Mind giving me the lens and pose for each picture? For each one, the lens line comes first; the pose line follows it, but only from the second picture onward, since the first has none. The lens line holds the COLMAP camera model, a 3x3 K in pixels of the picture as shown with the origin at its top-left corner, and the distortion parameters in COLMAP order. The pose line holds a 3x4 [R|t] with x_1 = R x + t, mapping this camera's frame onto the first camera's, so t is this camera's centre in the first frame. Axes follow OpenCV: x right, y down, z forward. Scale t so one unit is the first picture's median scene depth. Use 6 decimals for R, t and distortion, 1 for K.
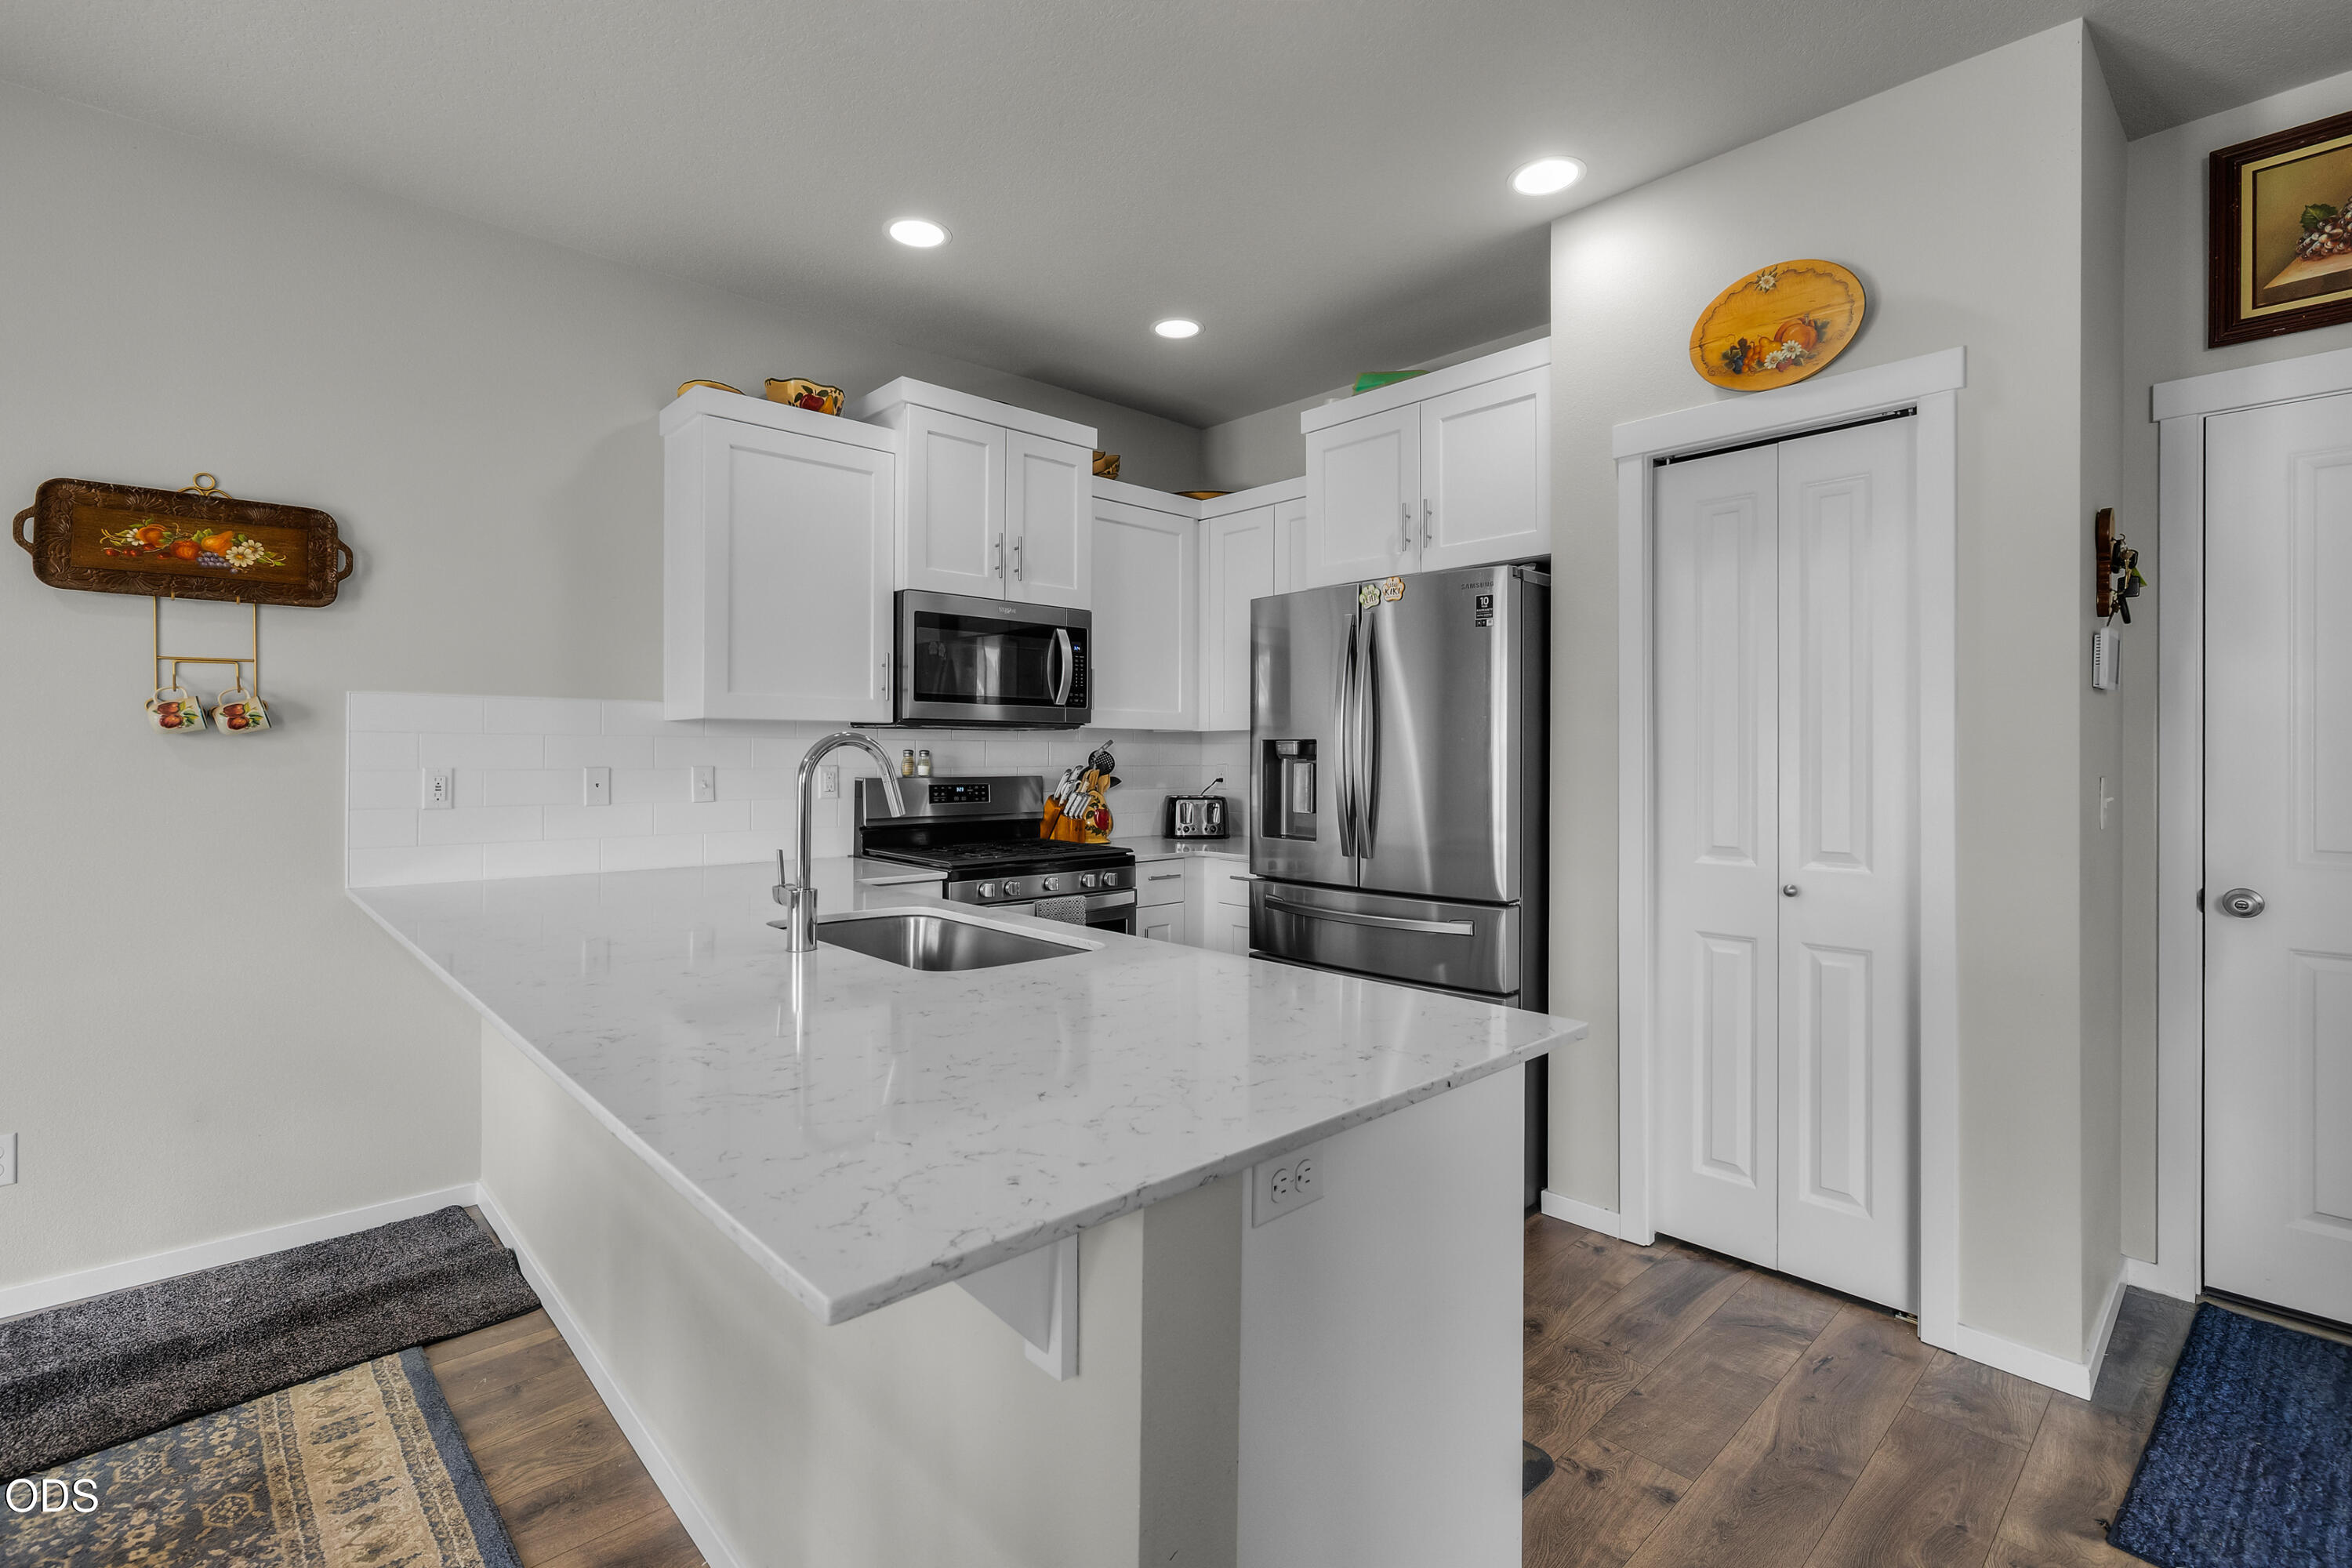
lens RADIAL K [[1075.9, 0, 1158.8], [0, 1075.9, 742.9], [0, 0, 1]] dist [-0.000863, 0.001289]
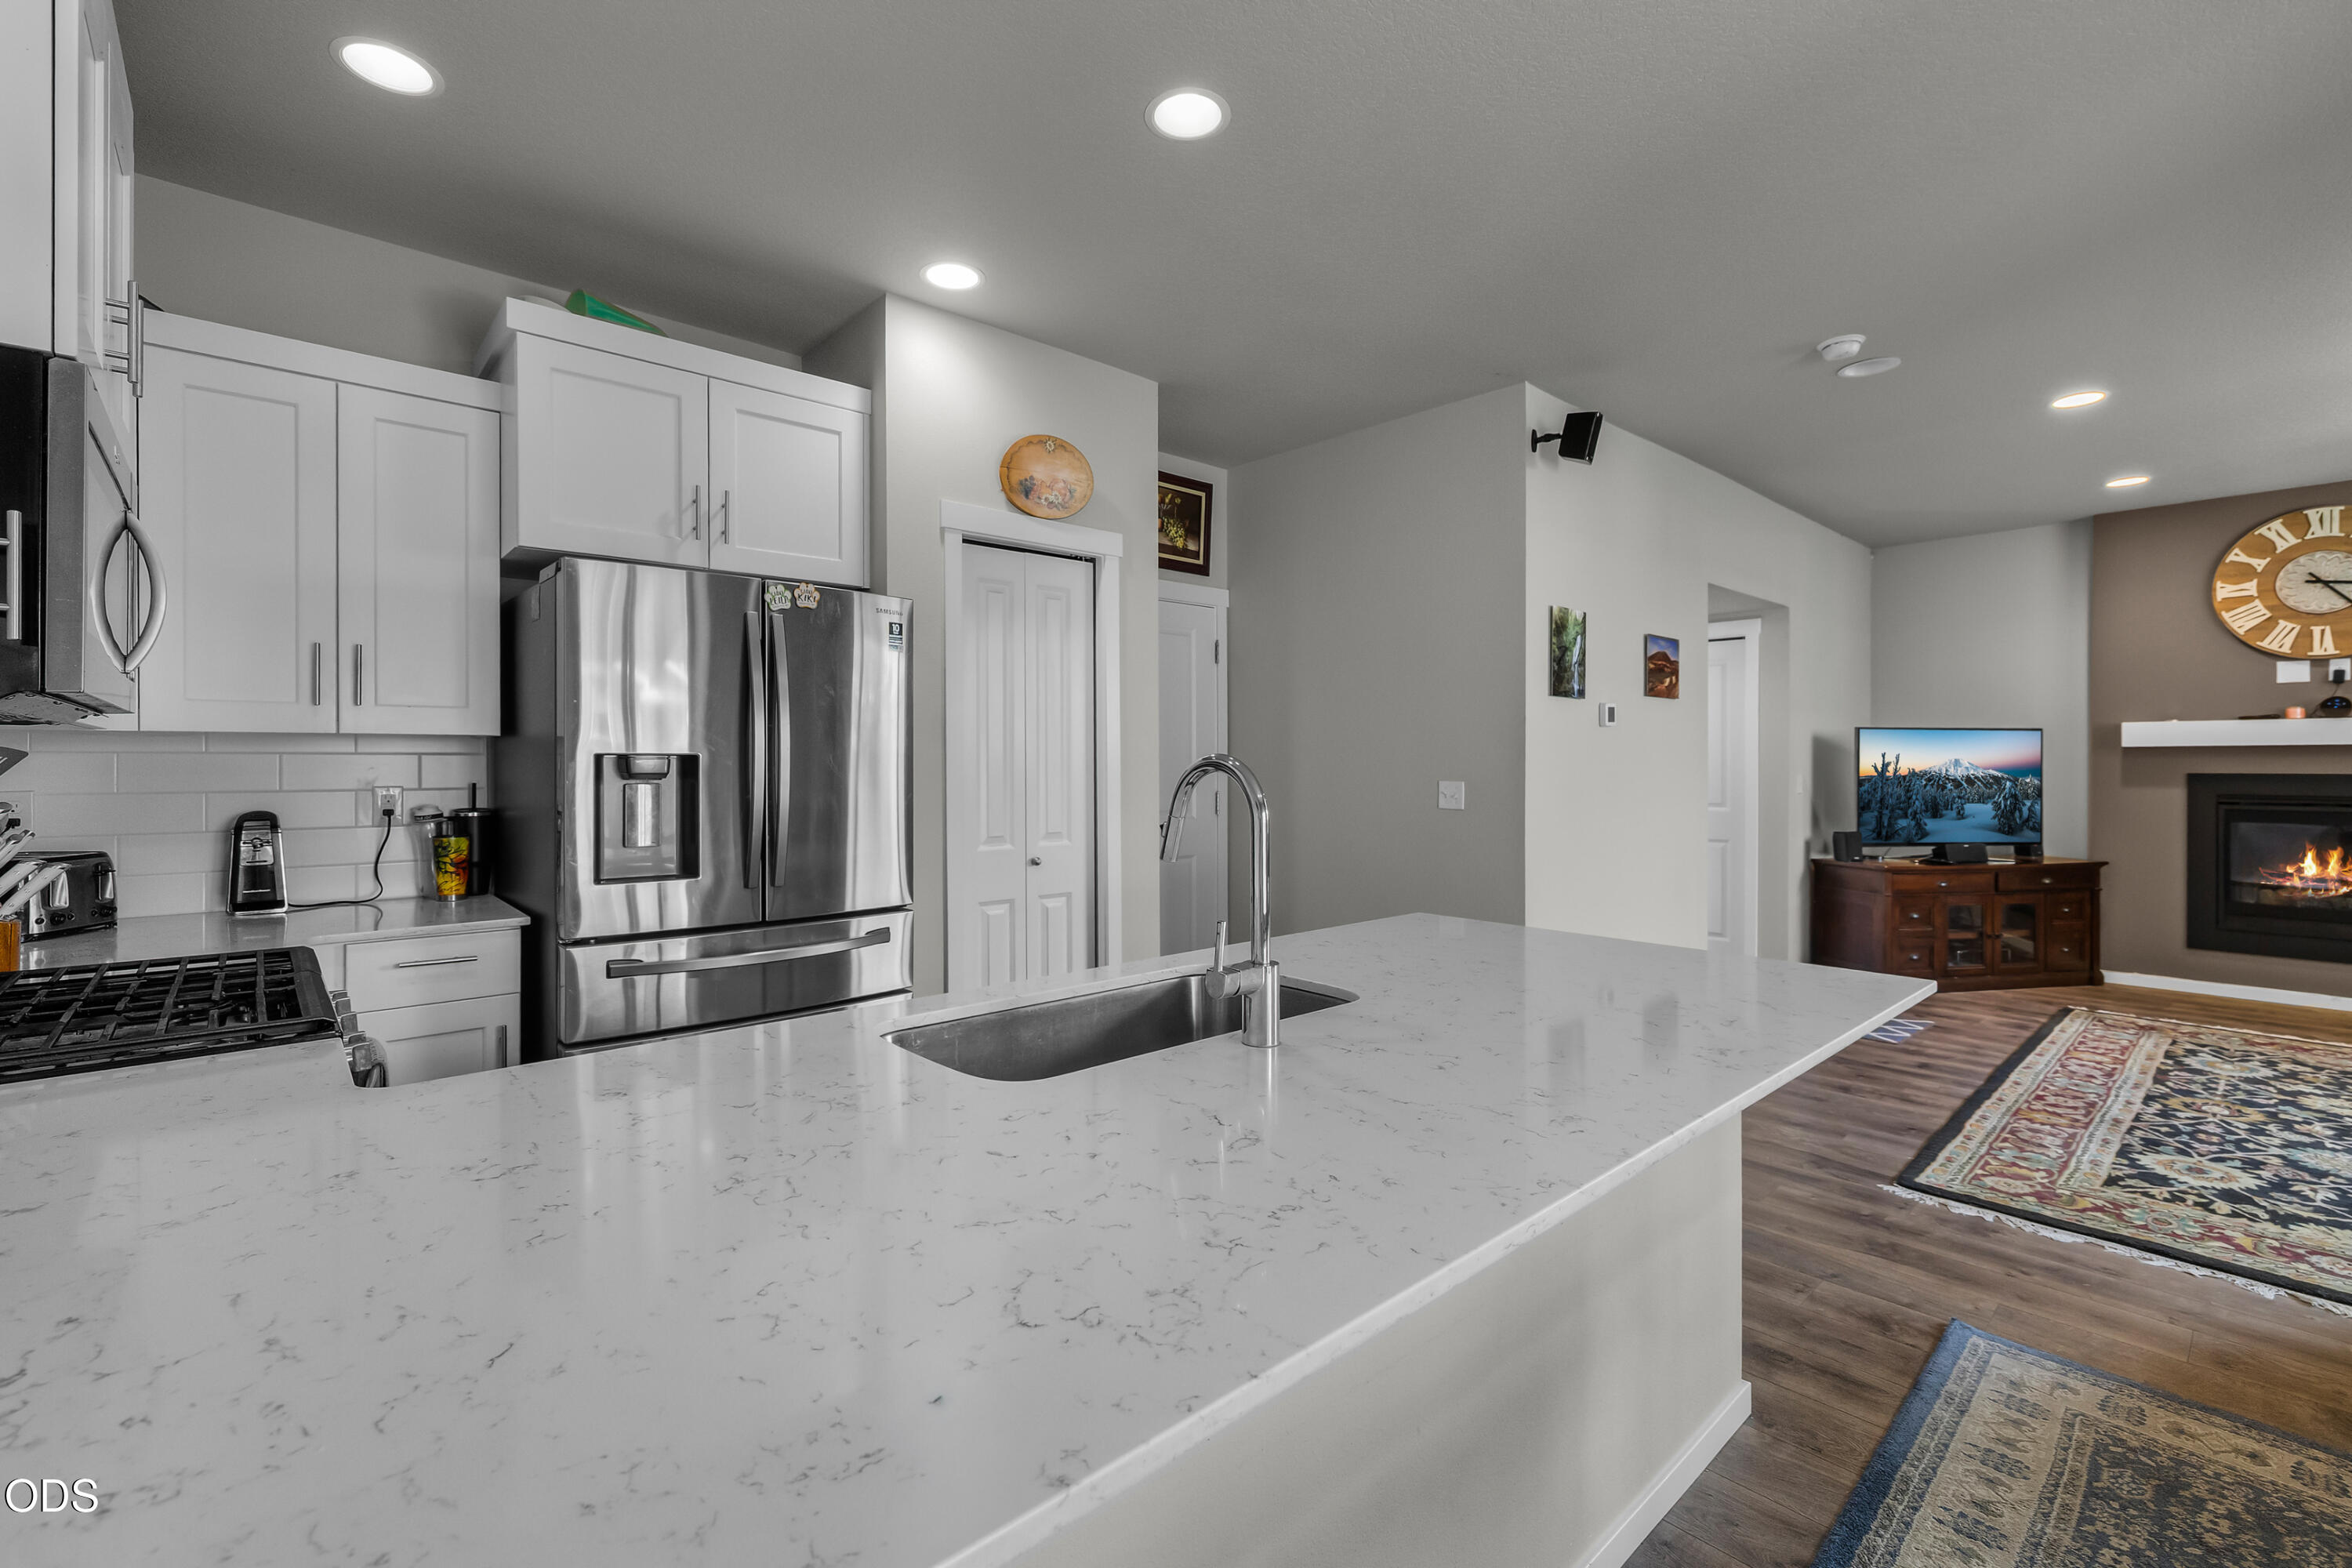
lens RADIAL K [[991.5, 0, 1164.1], [0, 991.5, 773.6], [0, 0, 1]] dist [-0.003981, 0.001366]
pose [[0.024062, -0.011279, 0.999647, -0.743014], [-0.007194, 0.999909, 0.011455, 0.000656], [-0.999685, -0.007468, 0.023978, 0.773983]]
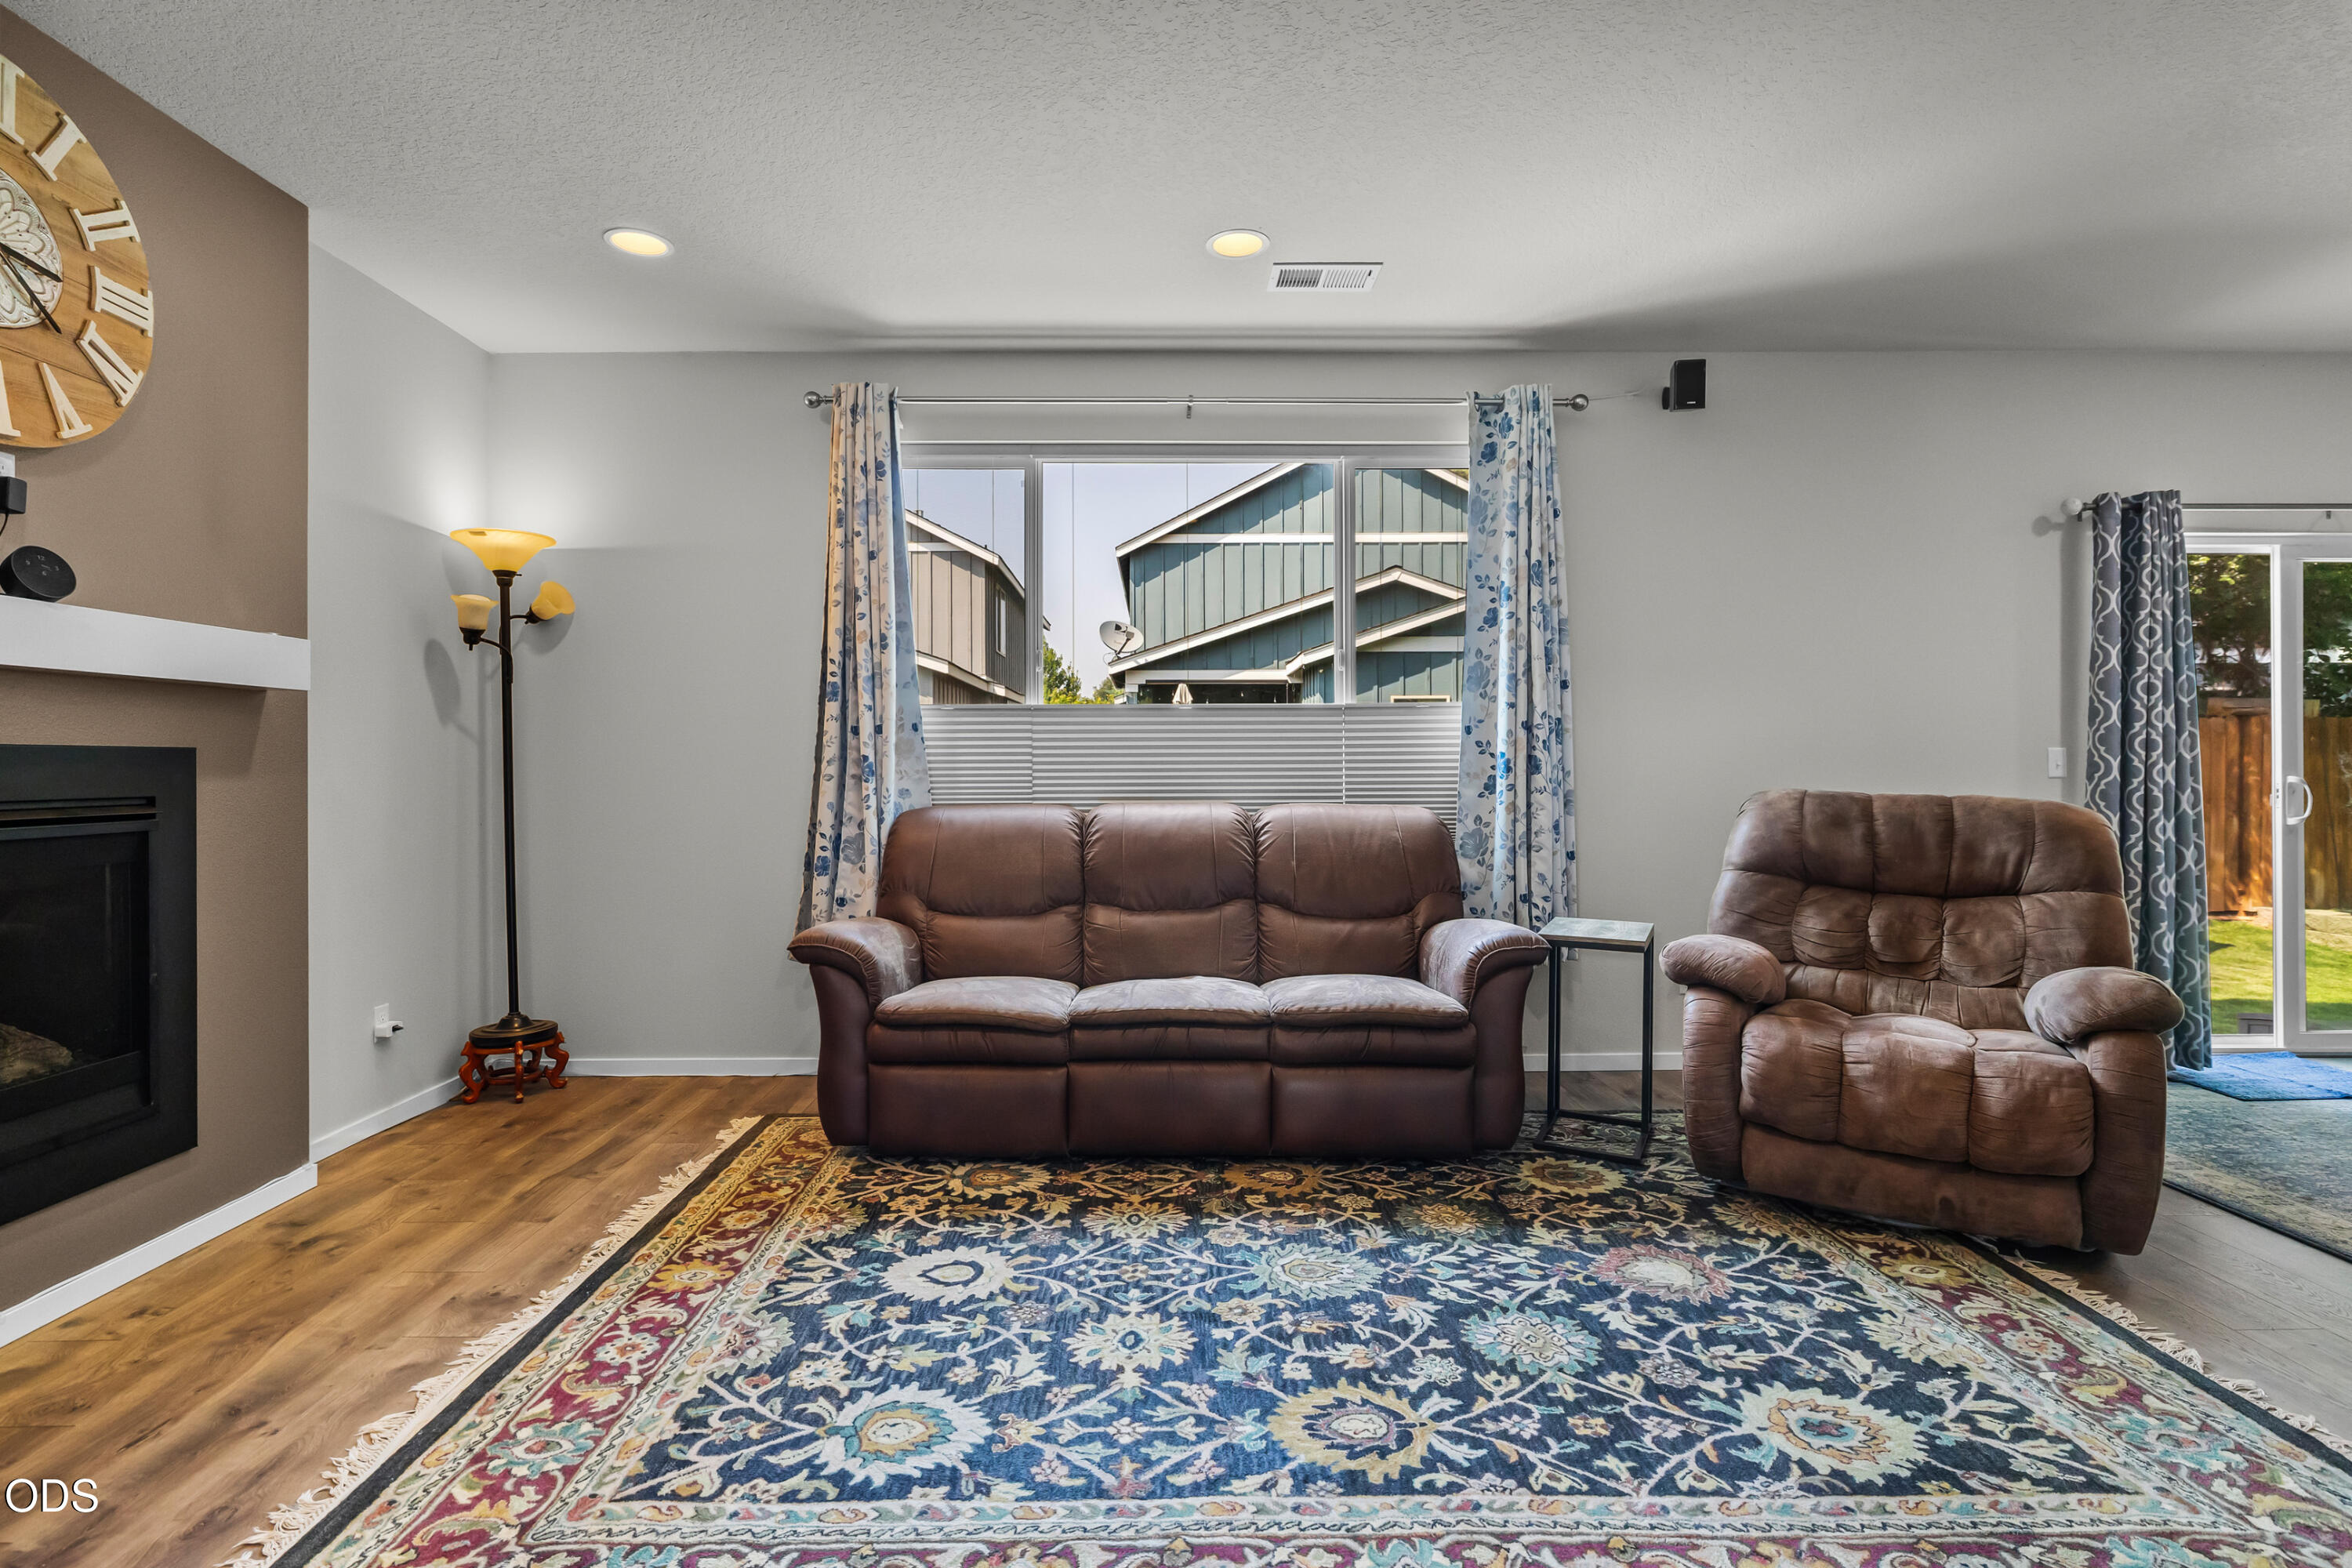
lens RADIAL K [[1132.1, 0, 1152.3], [0, 1132.1, 759.8], [0, 0, 1]] dist [0.000211, 0.000822]
pose [[-0.668961, -0.003683, -0.743289, 1.337348], [0.007555, 0.999902, -0.011754, 0.037756], [0.743259, -0.013479, -0.668868, -0.261716]]
